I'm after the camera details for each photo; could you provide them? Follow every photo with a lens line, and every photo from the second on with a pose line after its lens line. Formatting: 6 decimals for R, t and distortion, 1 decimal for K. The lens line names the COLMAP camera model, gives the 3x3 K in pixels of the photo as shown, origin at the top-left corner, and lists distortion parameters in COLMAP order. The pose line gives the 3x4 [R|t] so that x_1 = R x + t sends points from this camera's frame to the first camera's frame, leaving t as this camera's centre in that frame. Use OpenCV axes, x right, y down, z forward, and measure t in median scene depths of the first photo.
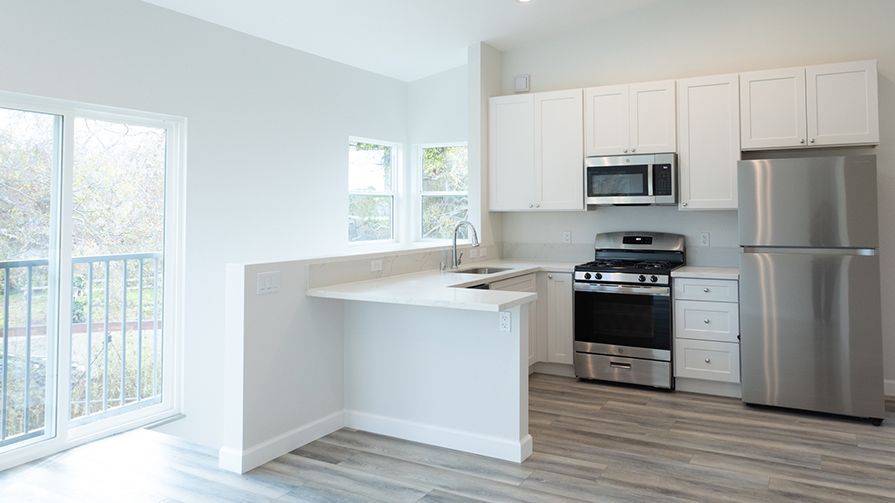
lens RADIAL K [[655.7, 0, 447.5], [0, 655.7, 251.5], [0, 0, 1]] dist [-0.002322, -0.001515]
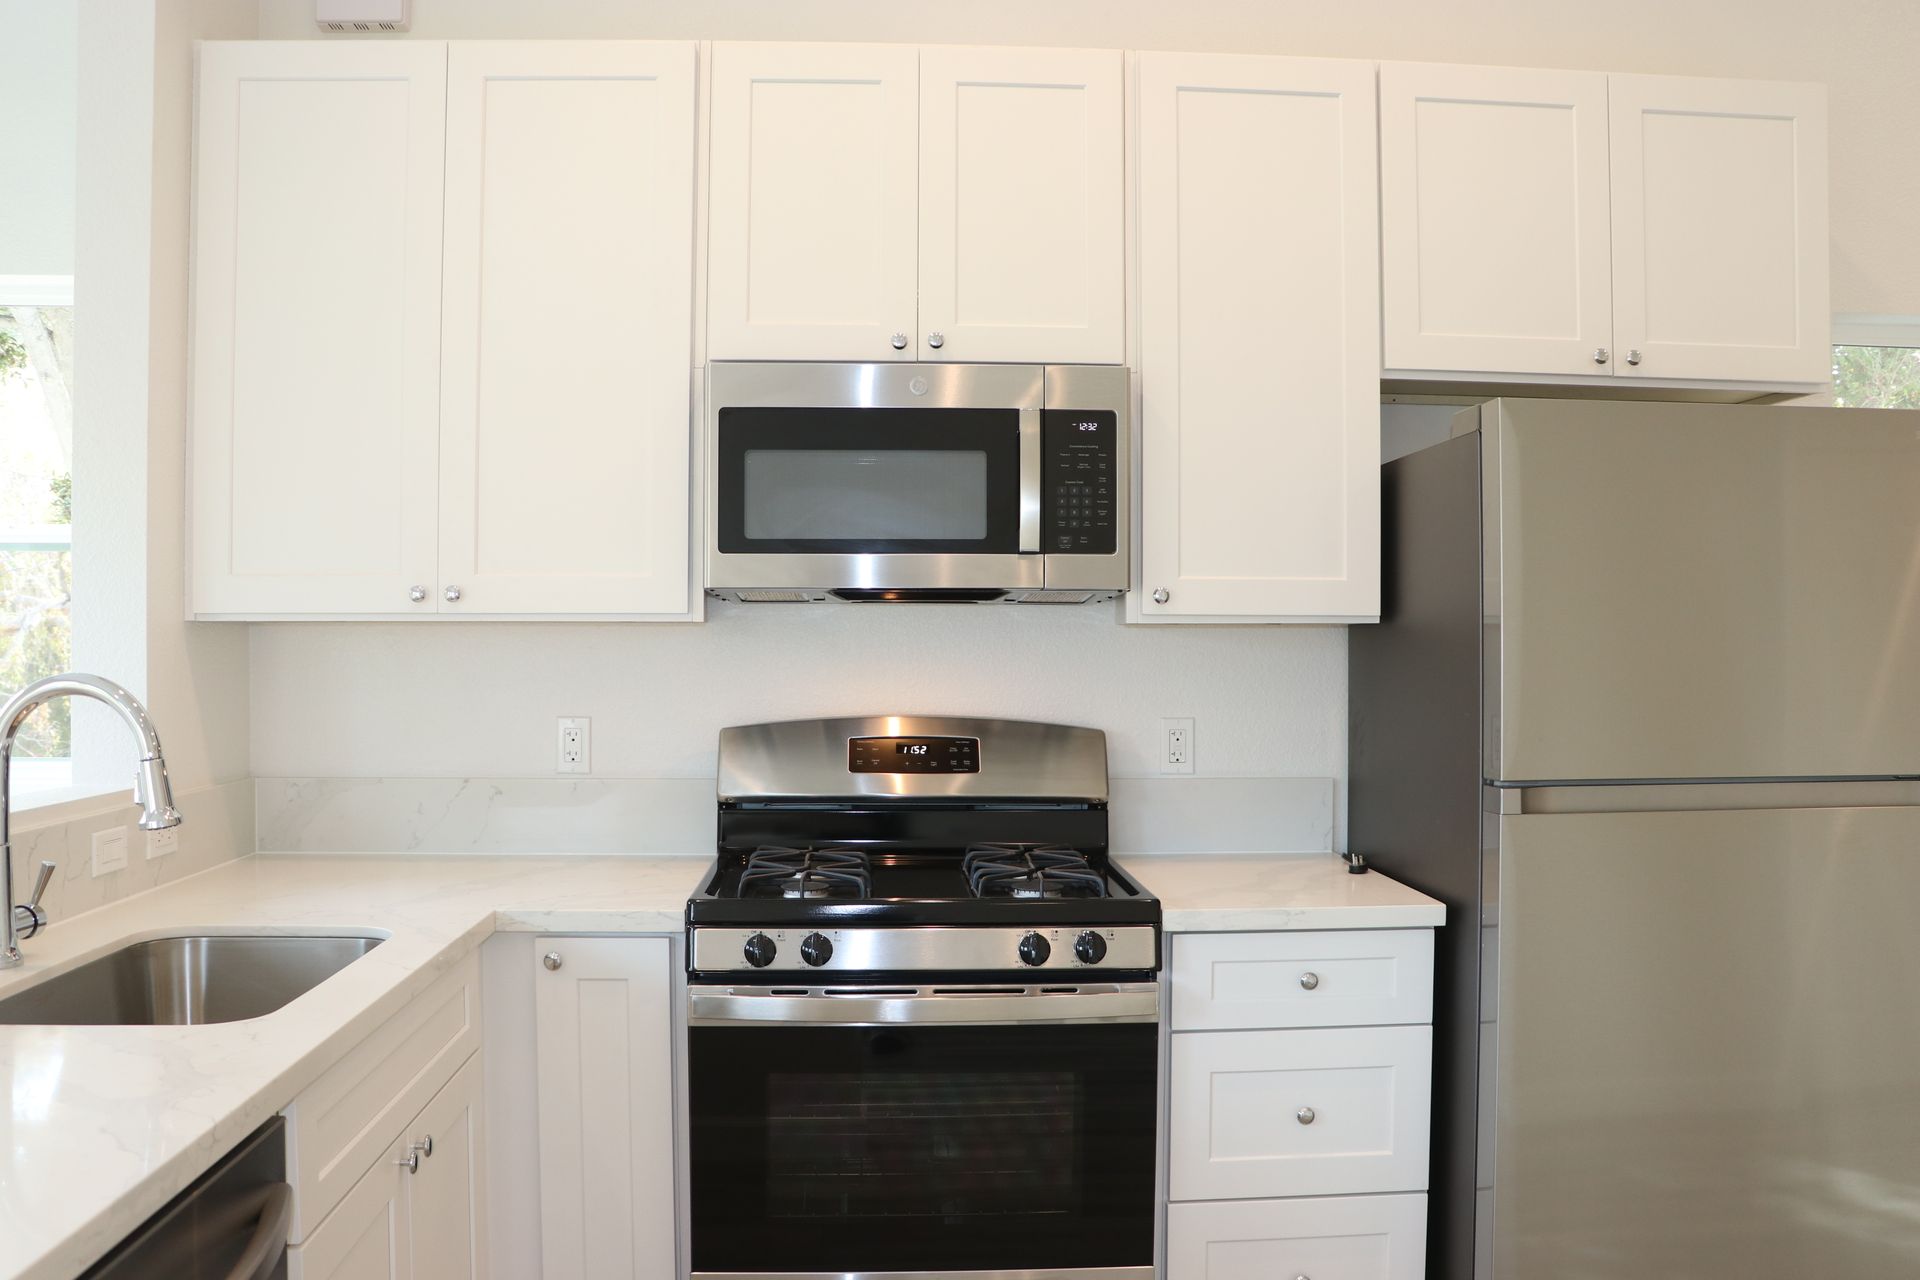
lens RADIAL K [[1592.7, 0, 958.5], [0, 1592.7, 652.6], [0, 0, 1]] dist [-0.175836, 0.154912]
pose [[0.827531, 0.006149, 0.561386, -0.002776], [0.026117, 0.998436, -0.049435, -0.026382], [-0.560812, 0.055571, 0.826076, 0.568004]]
